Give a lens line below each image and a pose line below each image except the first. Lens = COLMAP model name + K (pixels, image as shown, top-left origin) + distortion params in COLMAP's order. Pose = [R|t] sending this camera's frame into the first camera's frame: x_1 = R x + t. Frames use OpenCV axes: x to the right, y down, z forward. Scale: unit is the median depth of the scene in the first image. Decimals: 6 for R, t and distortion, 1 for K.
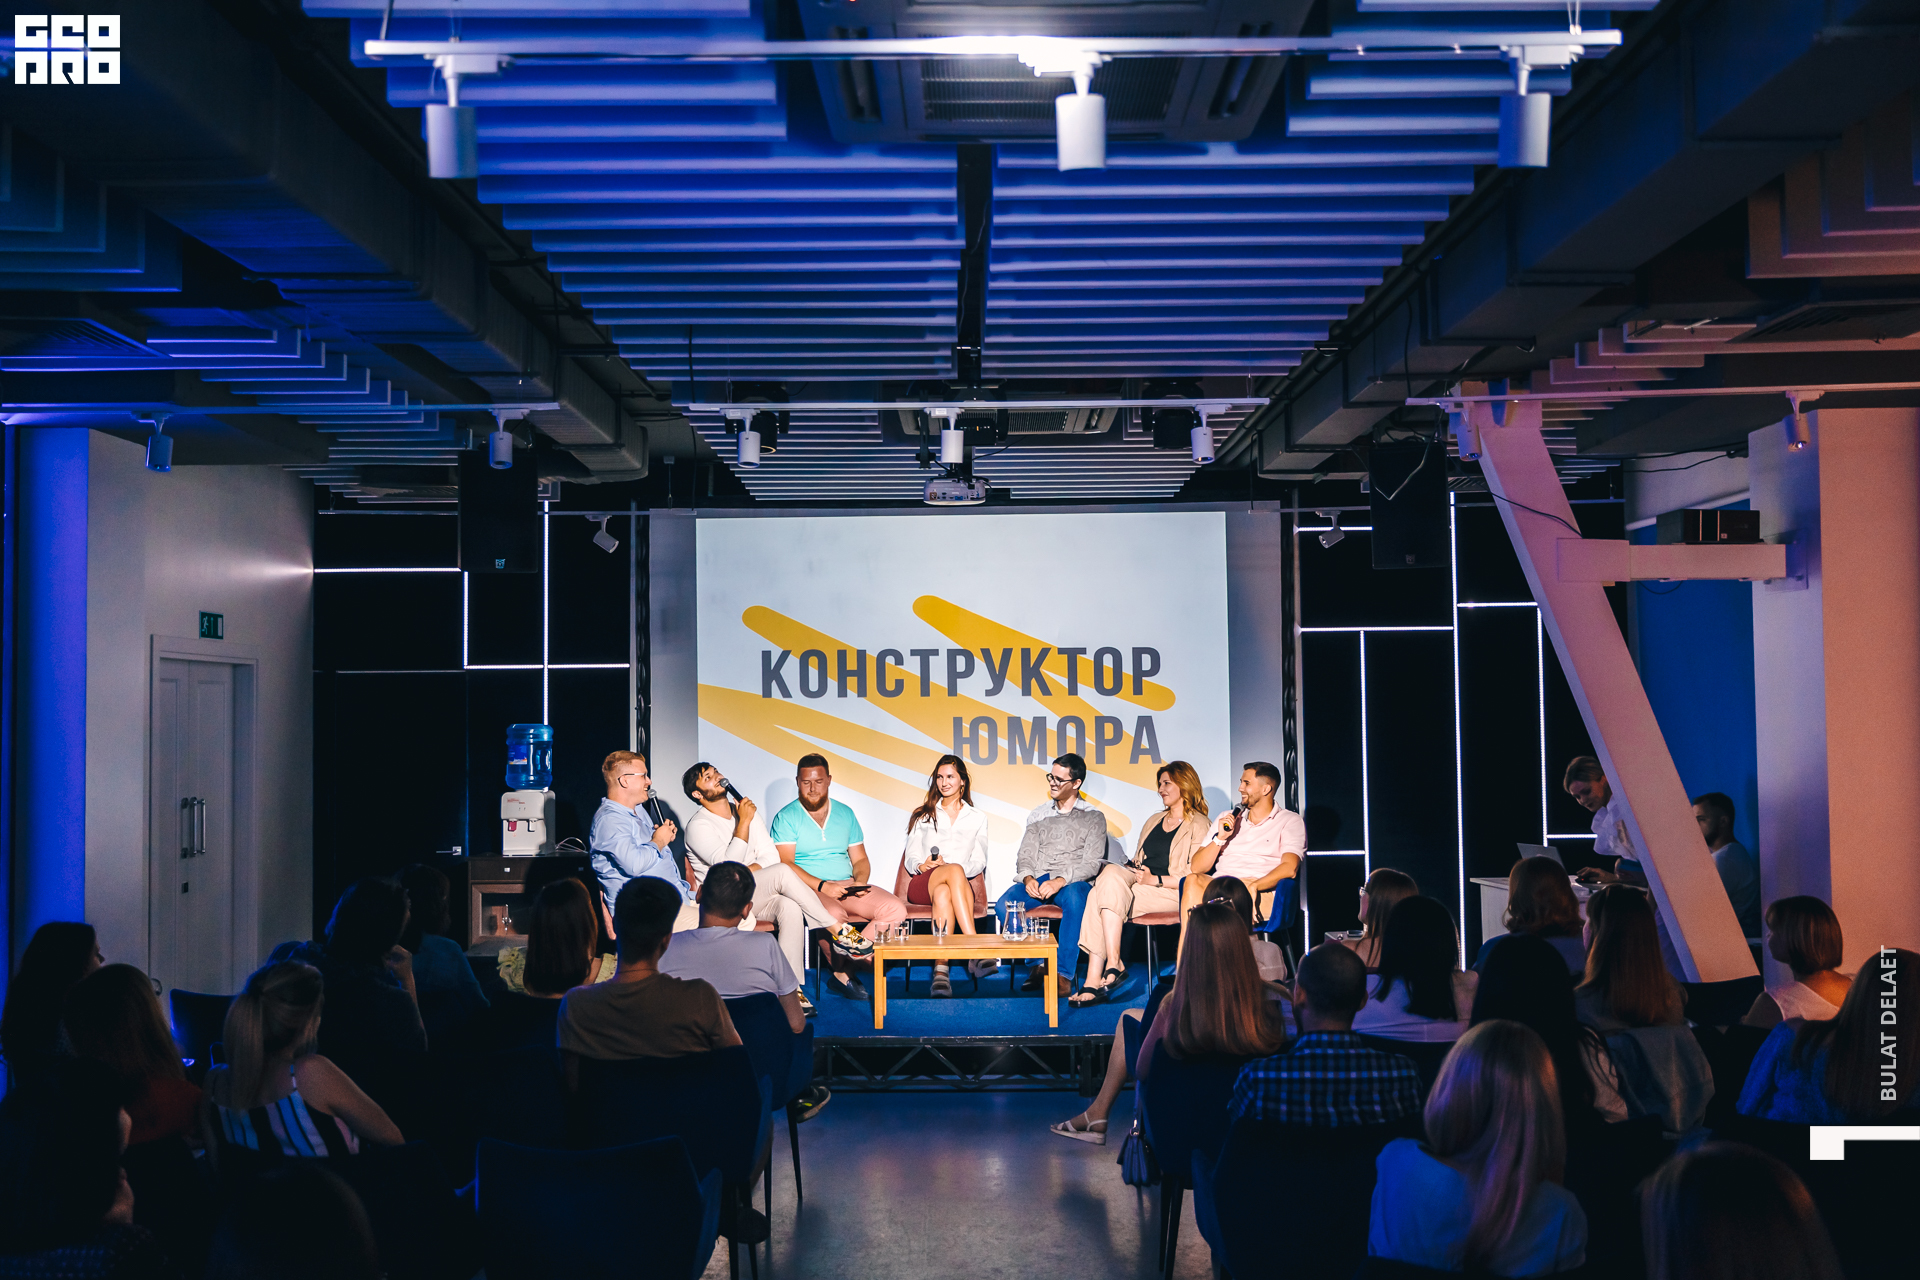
lens RADIAL K [[1872.1, 0, 952.9], [0, 1872.1, 647.7], [0, 0, 1]] dist [0.021333, 0.000000]
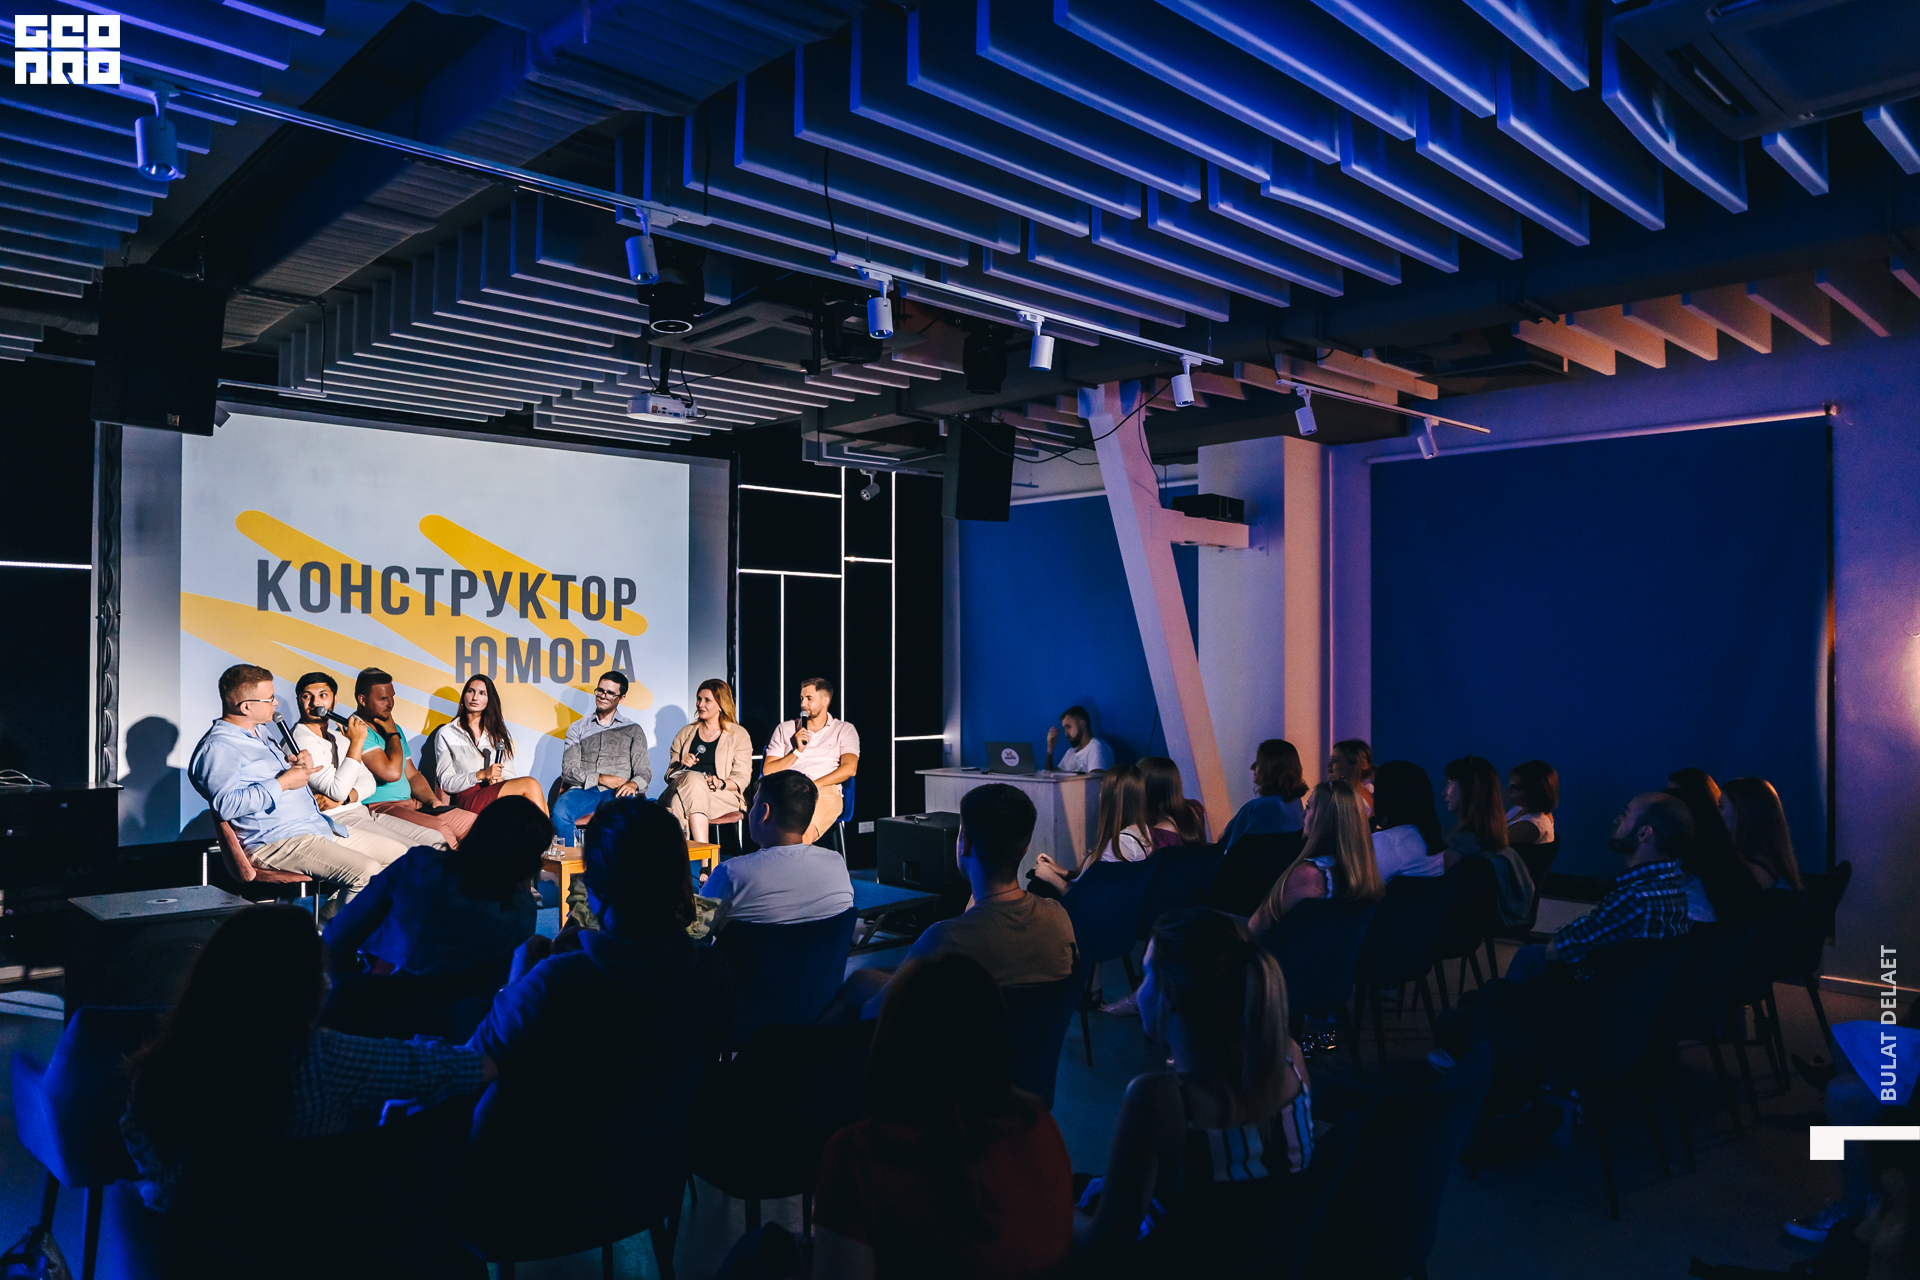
lens RADIAL K [[1381.0, 0, 994.2], [0, 1381.0, 645.0], [0, 0, 1]] dist [-0.097496, 0.059720]
pose [[0.705383, 0.021609, 0.708497, -0.317137], [-0.033506, 0.999434, 0.002876, 0.029733], [-0.708034, -0.025767, 0.705708, 0.272599]]
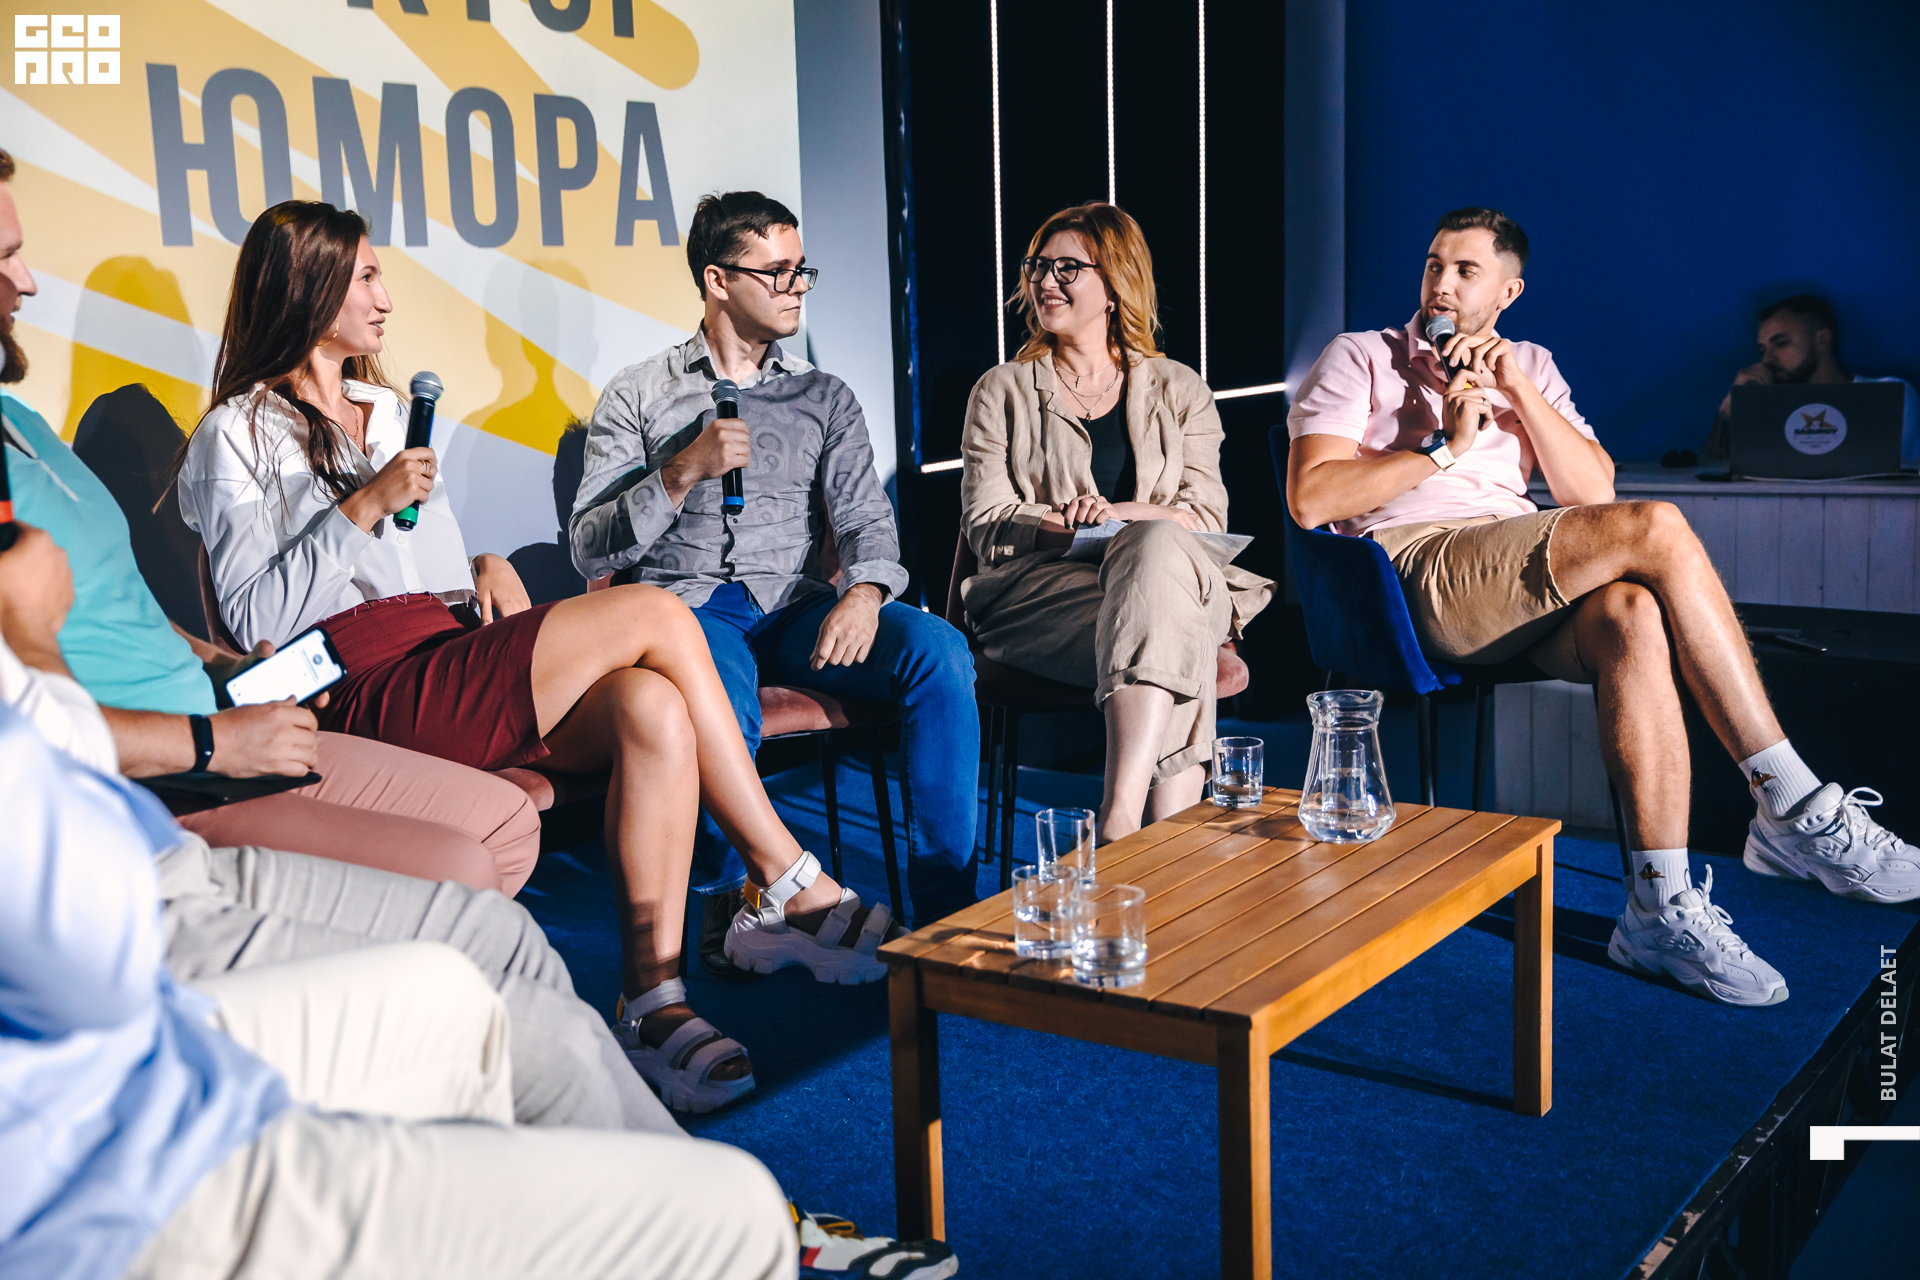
lens RADIAL K [[2194.5, 0, 946.3], [0, 2194.5, 621.7], [0, 0, 1]] dist [0.064125, 0.000000]
pose [[0.576449, -0.134814, 0.805936, -0.201332], [-0.006455, 0.985514, 0.169470, 0.061211], [-0.817108, -0.102893, 0.567228, 0.717938]]
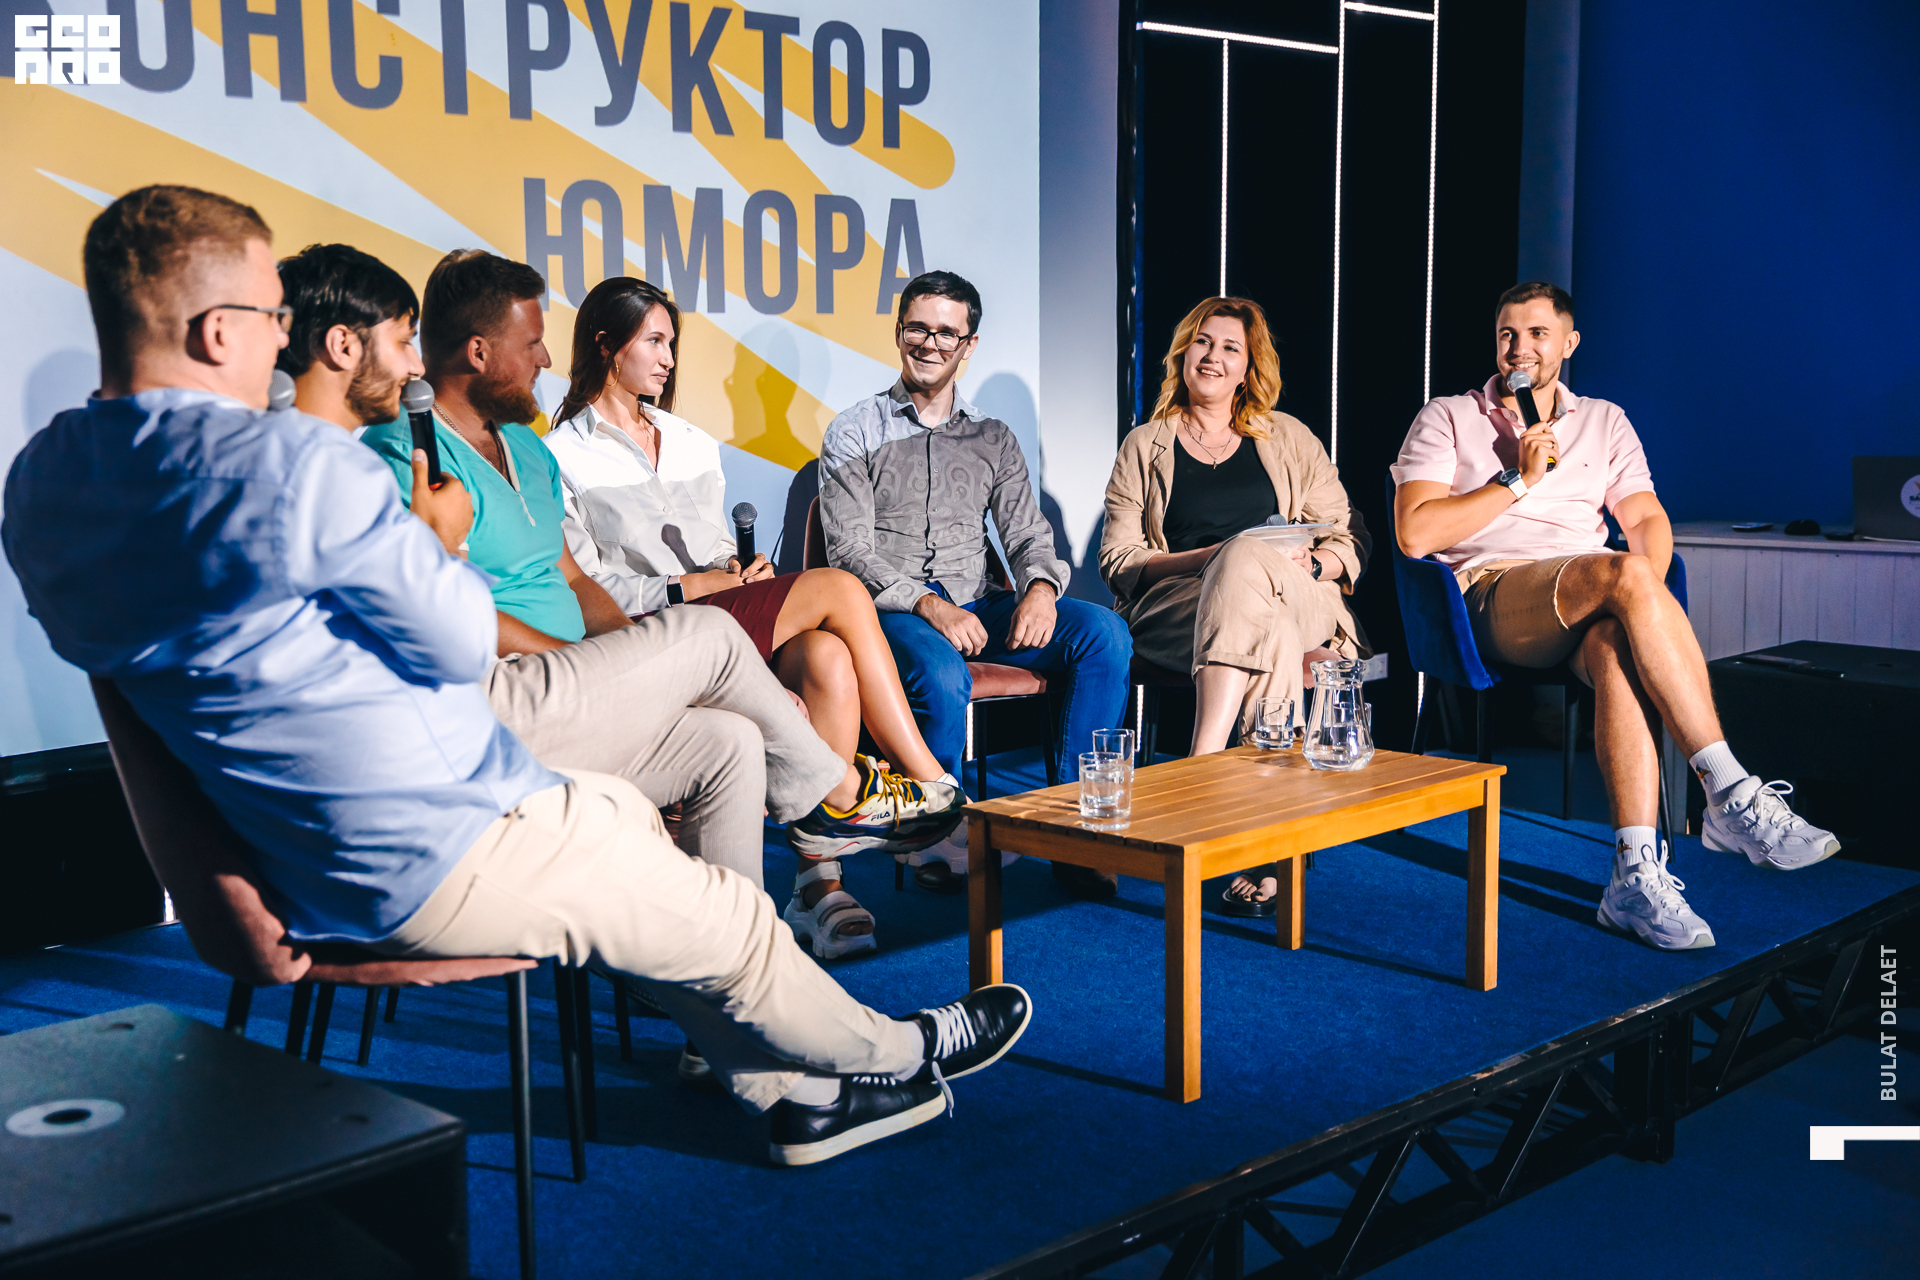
lens RADIAL K [[2326.6, 0, 930.5], [0, 2326.6, 664.8], [0, 0, 1]] dist [0.057934, 0.000000]
pose [[0.711149, -0.092724, 0.696900, -0.269145], [-0.024939, 0.987313, 0.156814, 0.057389], [-0.702599, -0.128898, 0.699814, 0.614801]]
